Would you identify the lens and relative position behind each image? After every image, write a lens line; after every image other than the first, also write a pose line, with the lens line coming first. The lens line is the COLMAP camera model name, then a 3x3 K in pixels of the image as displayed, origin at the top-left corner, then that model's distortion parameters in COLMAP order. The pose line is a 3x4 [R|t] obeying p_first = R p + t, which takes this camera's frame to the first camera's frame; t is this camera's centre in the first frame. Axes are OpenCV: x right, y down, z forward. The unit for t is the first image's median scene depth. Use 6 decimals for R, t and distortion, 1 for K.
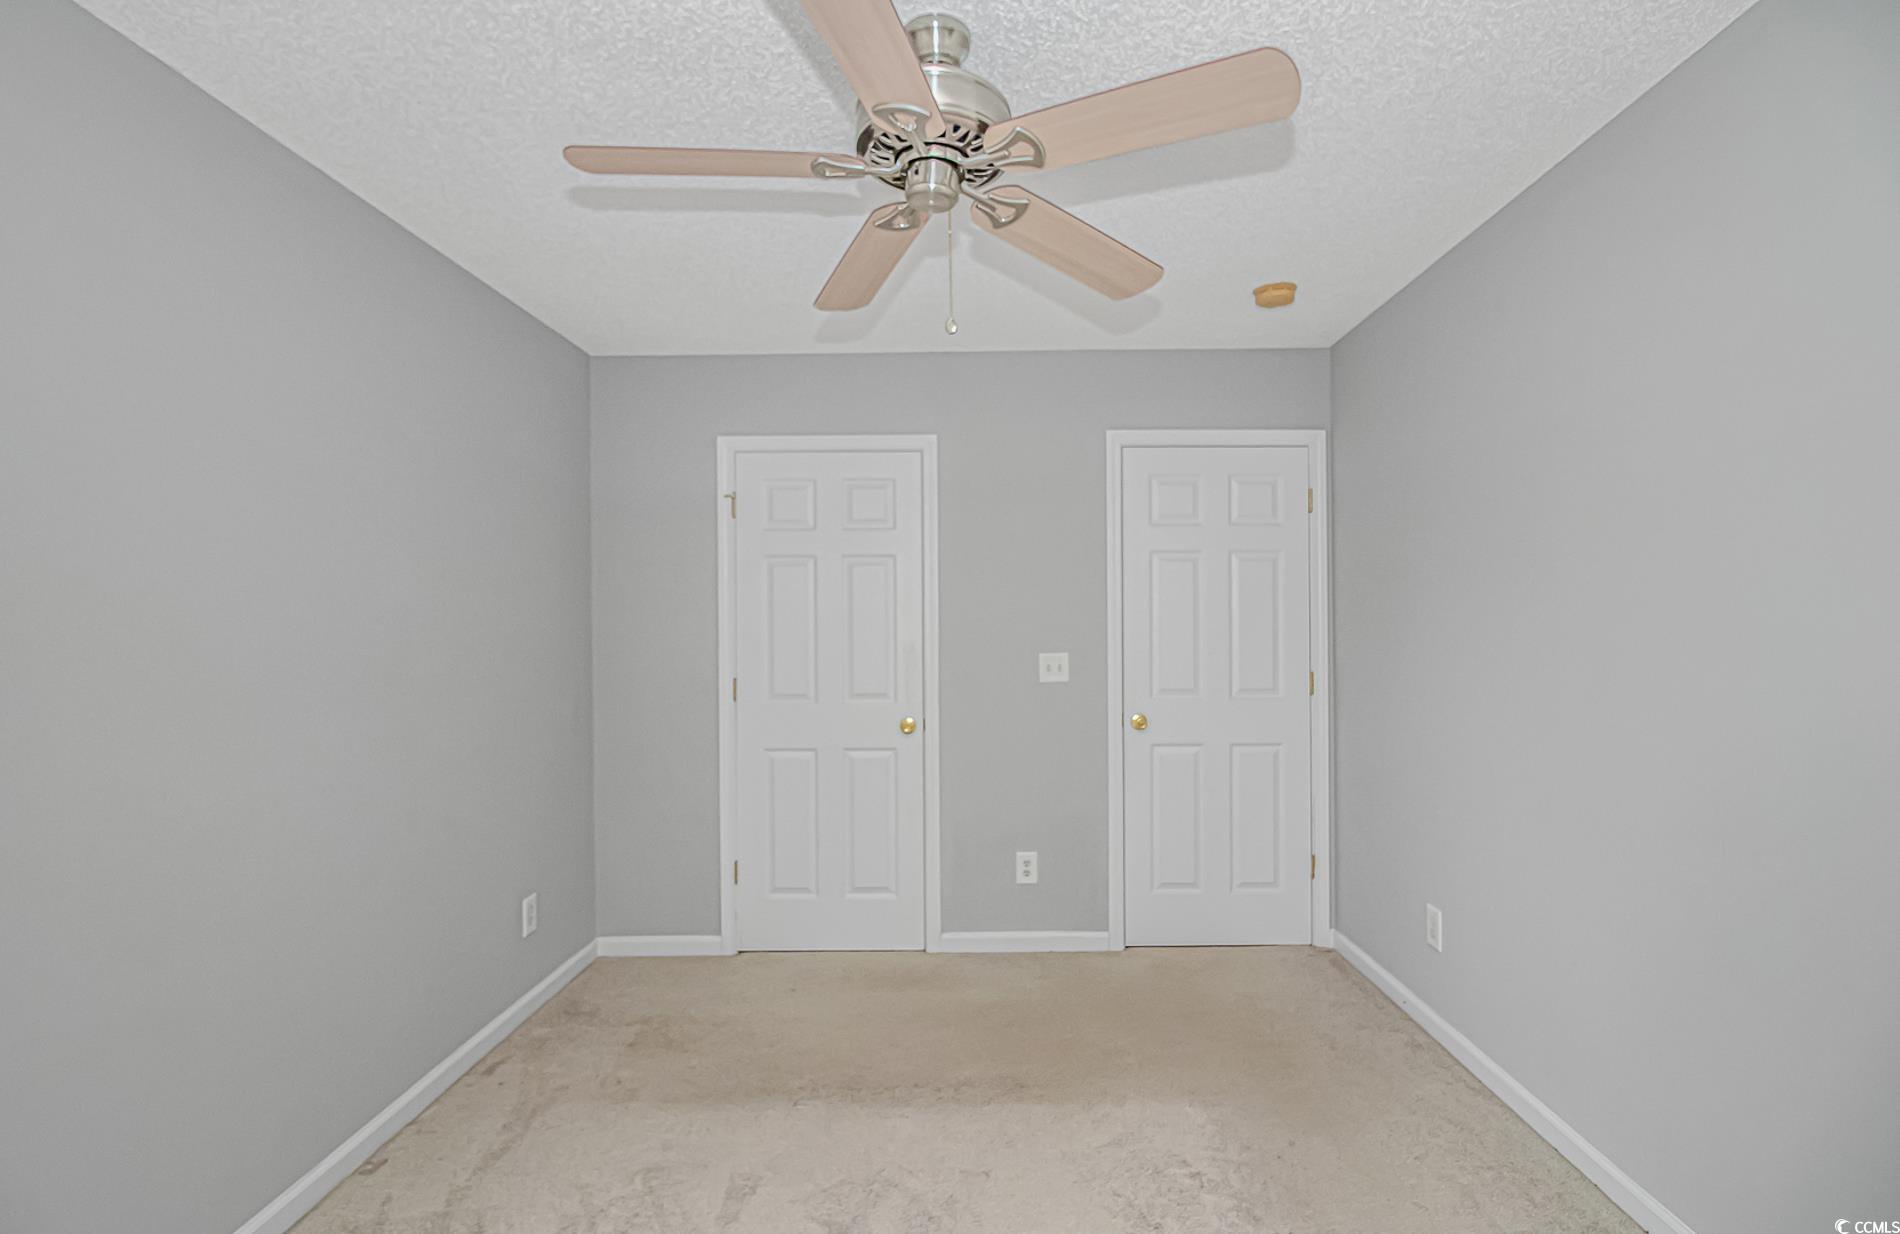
lens RADIAL K [[906.0, 0, 980.4], [0, 906.0, 666.6], [0, 0, 1]] dist [-0.020613, -0.000908]
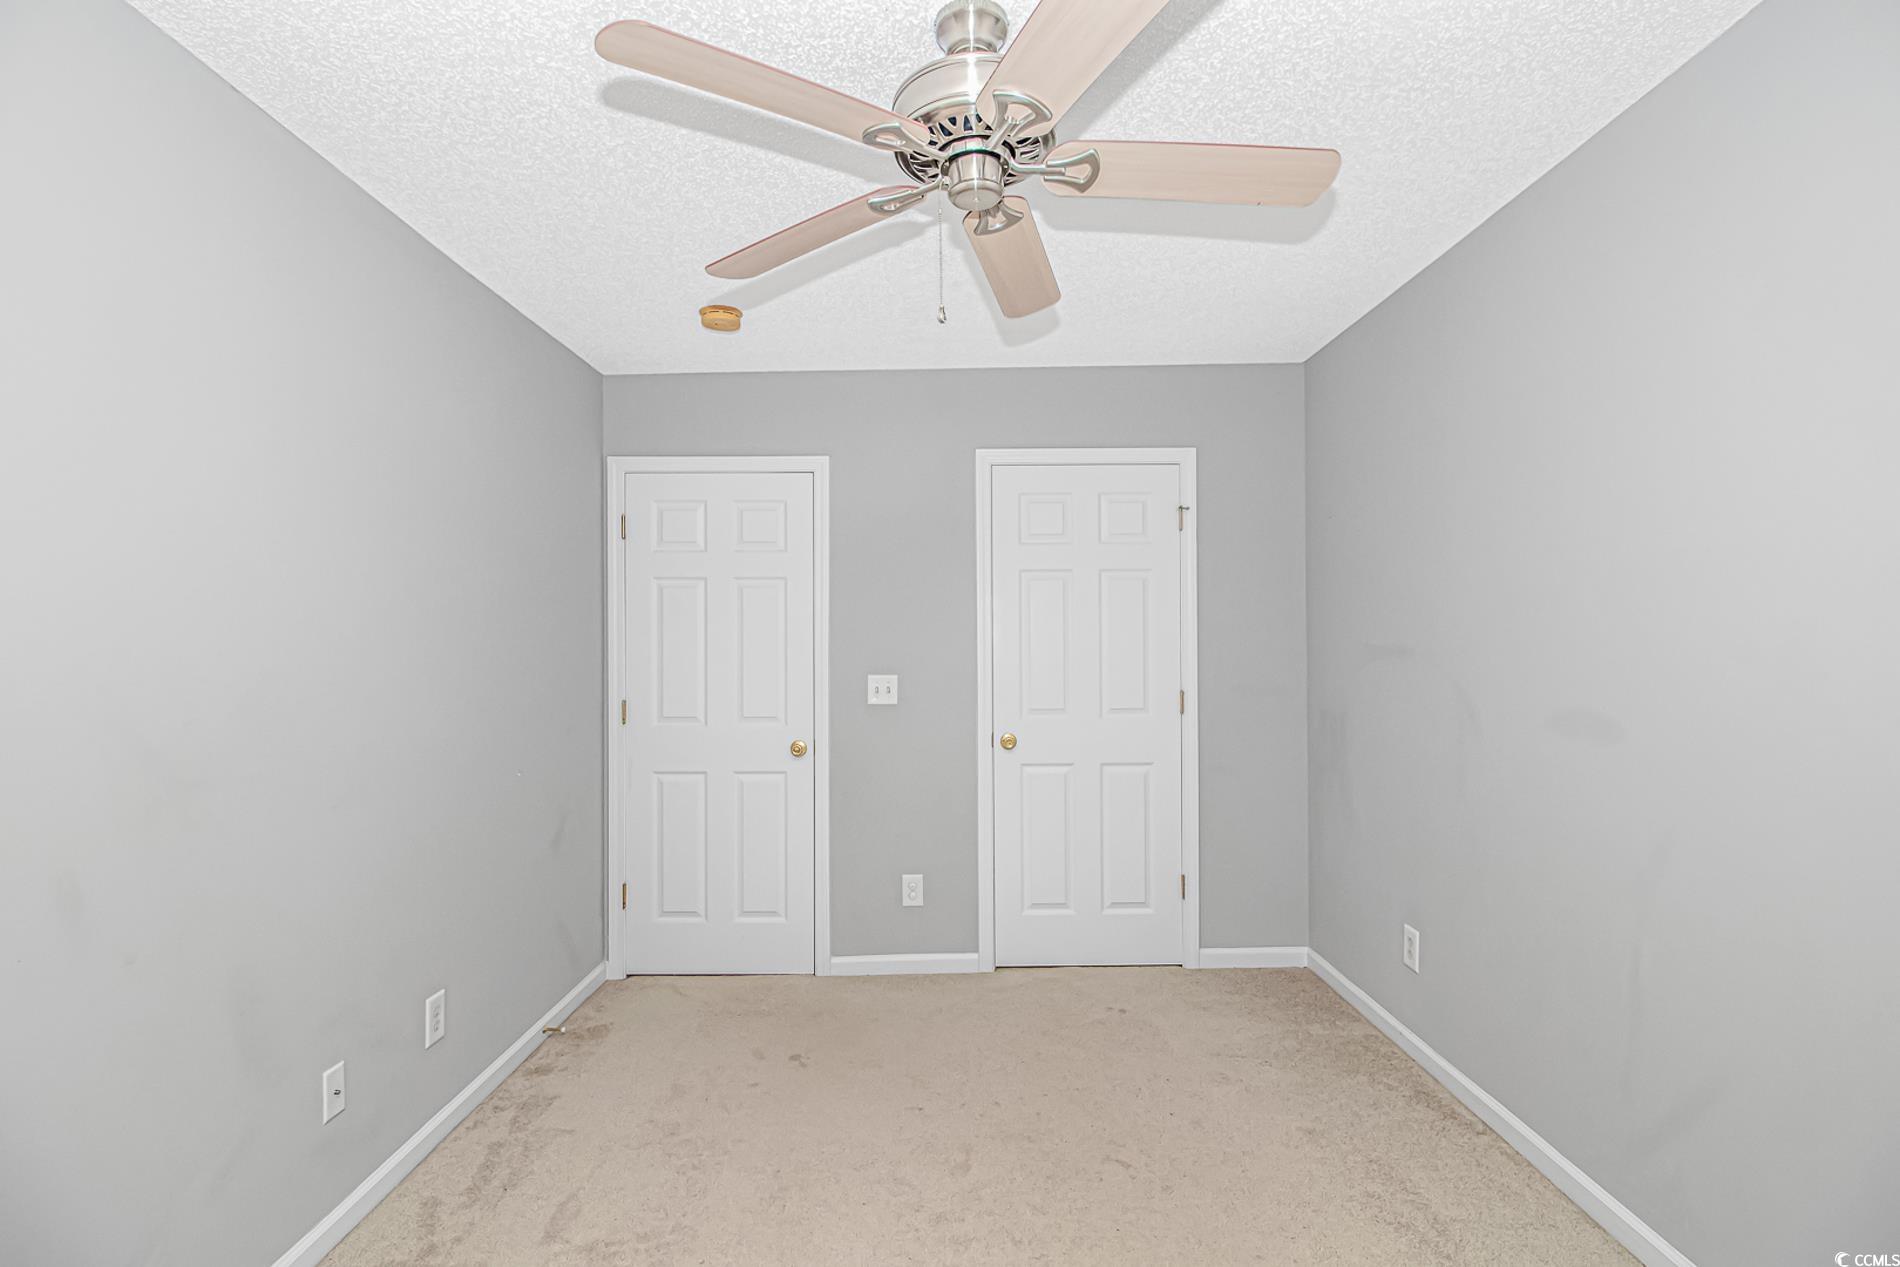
lens RADIAL K [[905.6, 0, 977.3], [0, 905.6, 691.8], [0, 0, 1]] dist [0.014960, 0.000769]
pose [[0.999960, -0.008525, 0.002741, 0.113833], [0.008510, 0.999949, 0.005360, -0.000487], [-0.002787, -0.005337, 0.999982, 0.000467]]
